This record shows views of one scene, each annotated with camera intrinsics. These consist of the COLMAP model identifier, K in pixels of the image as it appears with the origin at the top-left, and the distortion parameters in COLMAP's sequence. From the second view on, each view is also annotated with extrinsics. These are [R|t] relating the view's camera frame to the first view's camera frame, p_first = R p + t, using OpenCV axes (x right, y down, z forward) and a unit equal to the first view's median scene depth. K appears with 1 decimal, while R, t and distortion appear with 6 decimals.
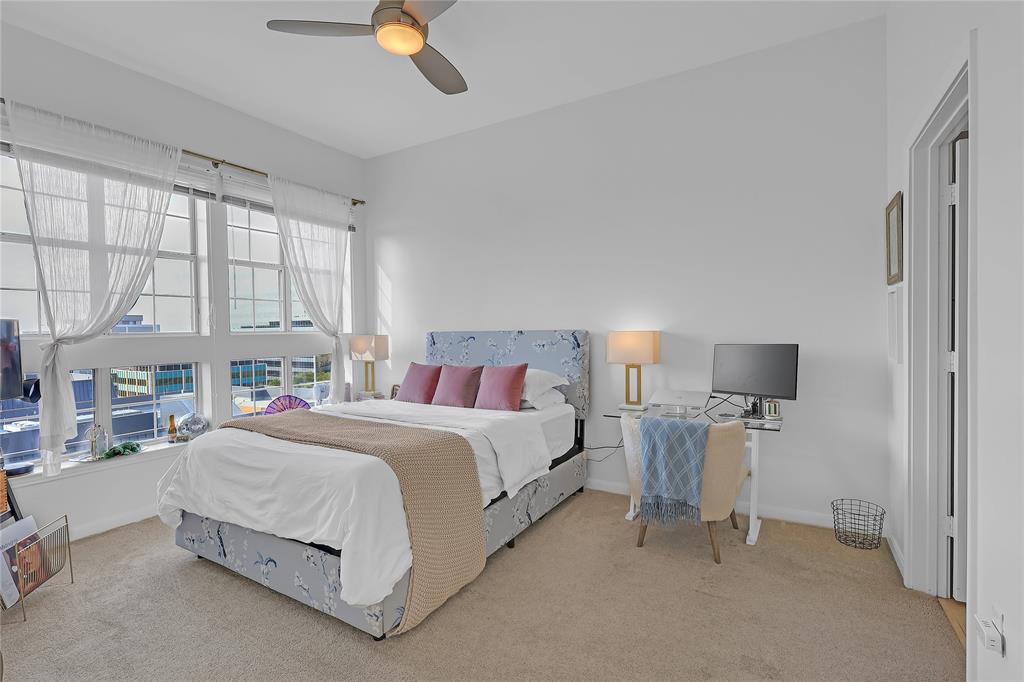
lens RADIAL K [[493.4, 0, 512.1], [0, 493.4, 341.3], [0, 0, 1]] dist [-0.000467, 0.000822]
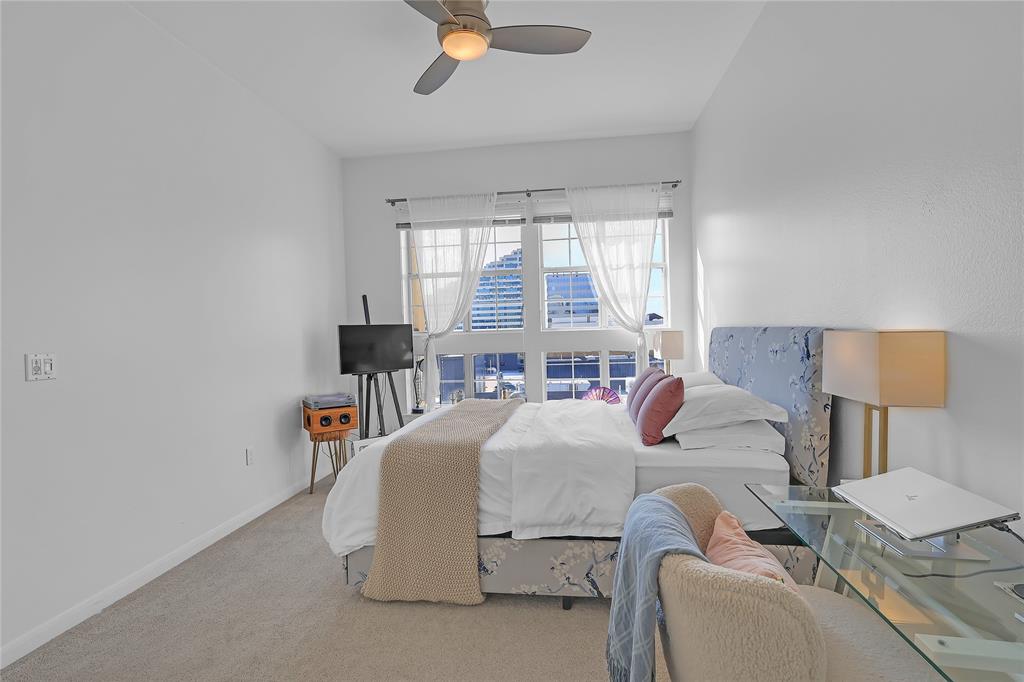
lens RADIAL K [[493.4, 0, 520.0], [0, 493.4, 341.1], [0, 0, 1]] dist [-0.000467, 0.000822]
pose [[0.375117, 0.026127, -0.926609, 0.594018], [0.001699, 0.999582, 0.028872, -0.027003], [0.926976, -0.012405, 0.374915, 0.554470]]
